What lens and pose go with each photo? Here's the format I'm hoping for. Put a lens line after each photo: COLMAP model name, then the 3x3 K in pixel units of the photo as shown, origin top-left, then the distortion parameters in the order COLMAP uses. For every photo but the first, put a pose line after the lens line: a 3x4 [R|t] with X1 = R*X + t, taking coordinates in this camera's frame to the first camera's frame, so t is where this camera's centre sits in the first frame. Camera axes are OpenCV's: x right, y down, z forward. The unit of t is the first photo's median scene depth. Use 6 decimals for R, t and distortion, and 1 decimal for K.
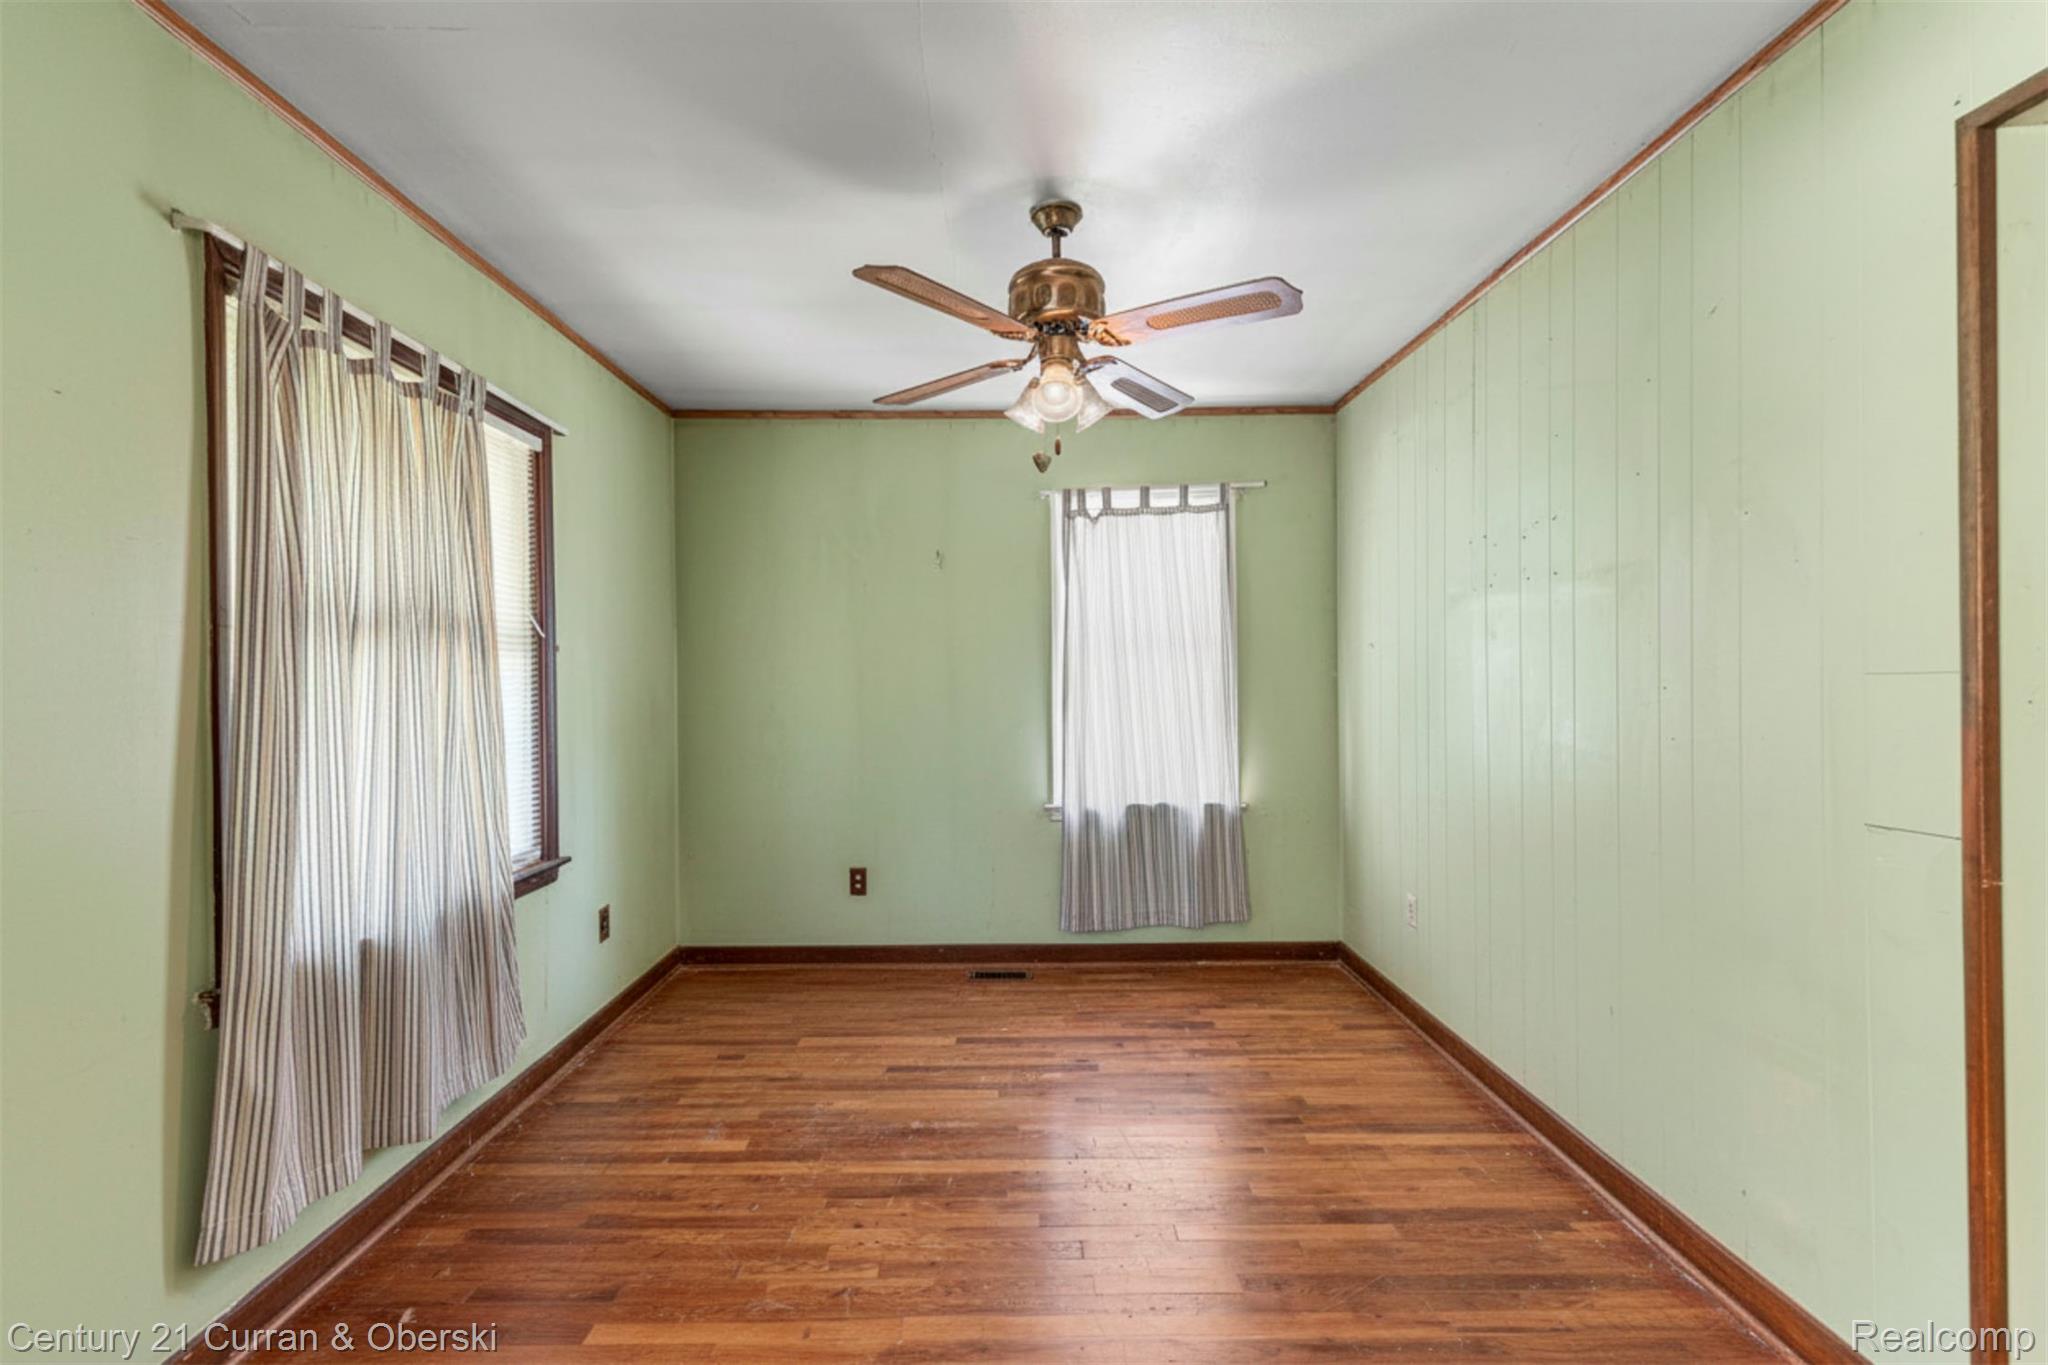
lens RADIAL K [[898.5, 0, 1019.6], [0, 898.5, 691.3], [0, 0, 1]] dist [0.001861, -0.000600]
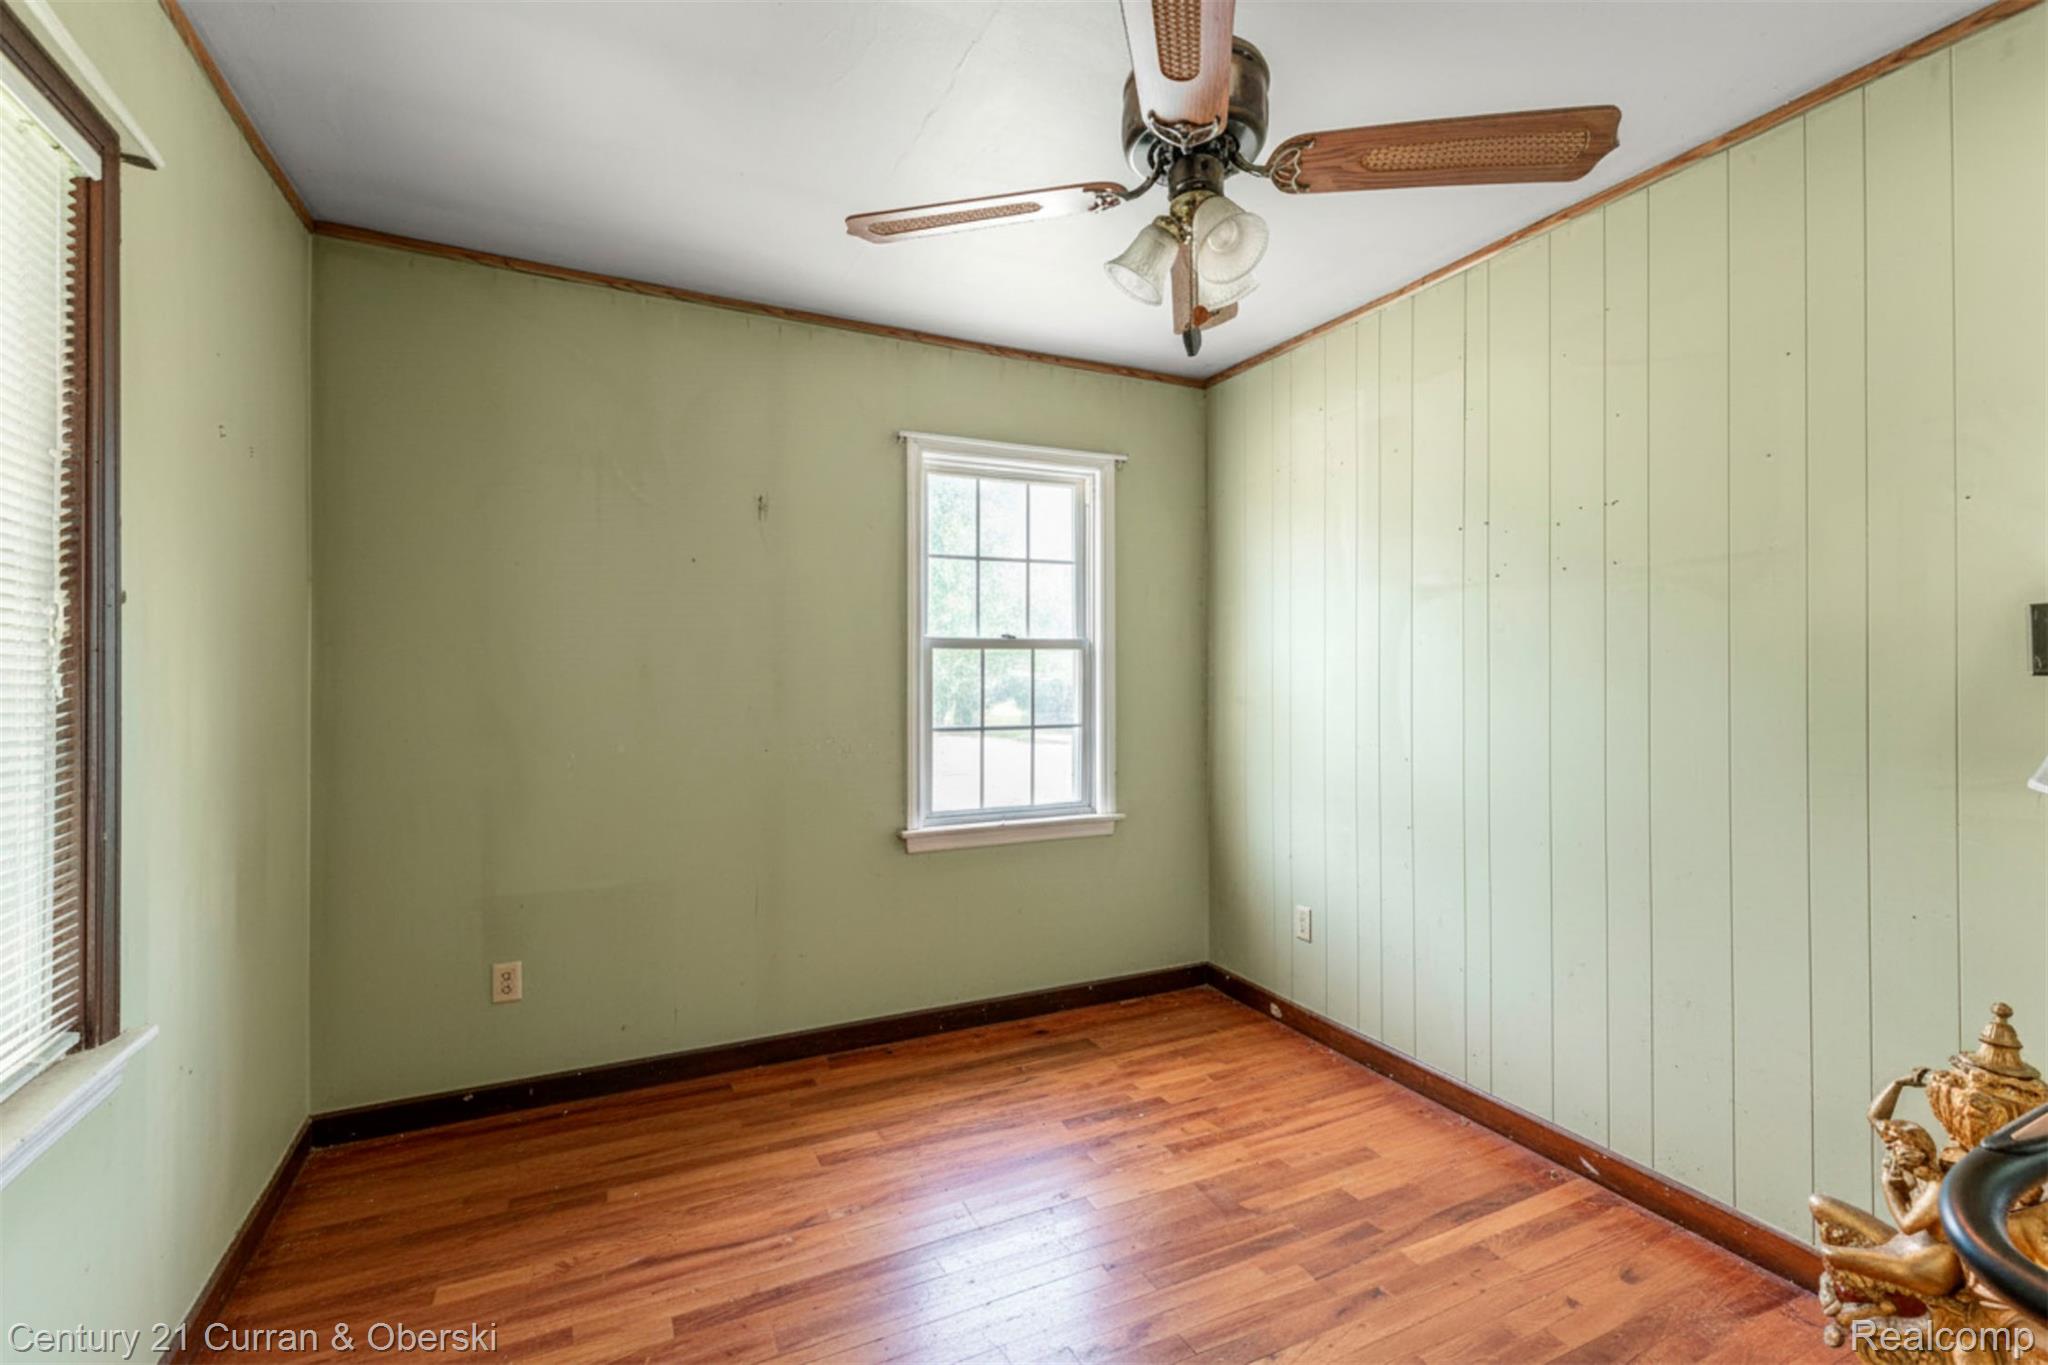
lens RADIAL K [[882.7, 0, 1025.9], [0, 882.7, 672.3], [0, 0, 1]] dist [-0.007951, -0.000233]
pose [[0.906633, 0.012092, 0.421747, -0.260255], [-0.004950, 0.999825, -0.018026, -0.001358], [-0.421891, 0.014255, 0.906534, 0.353321]]
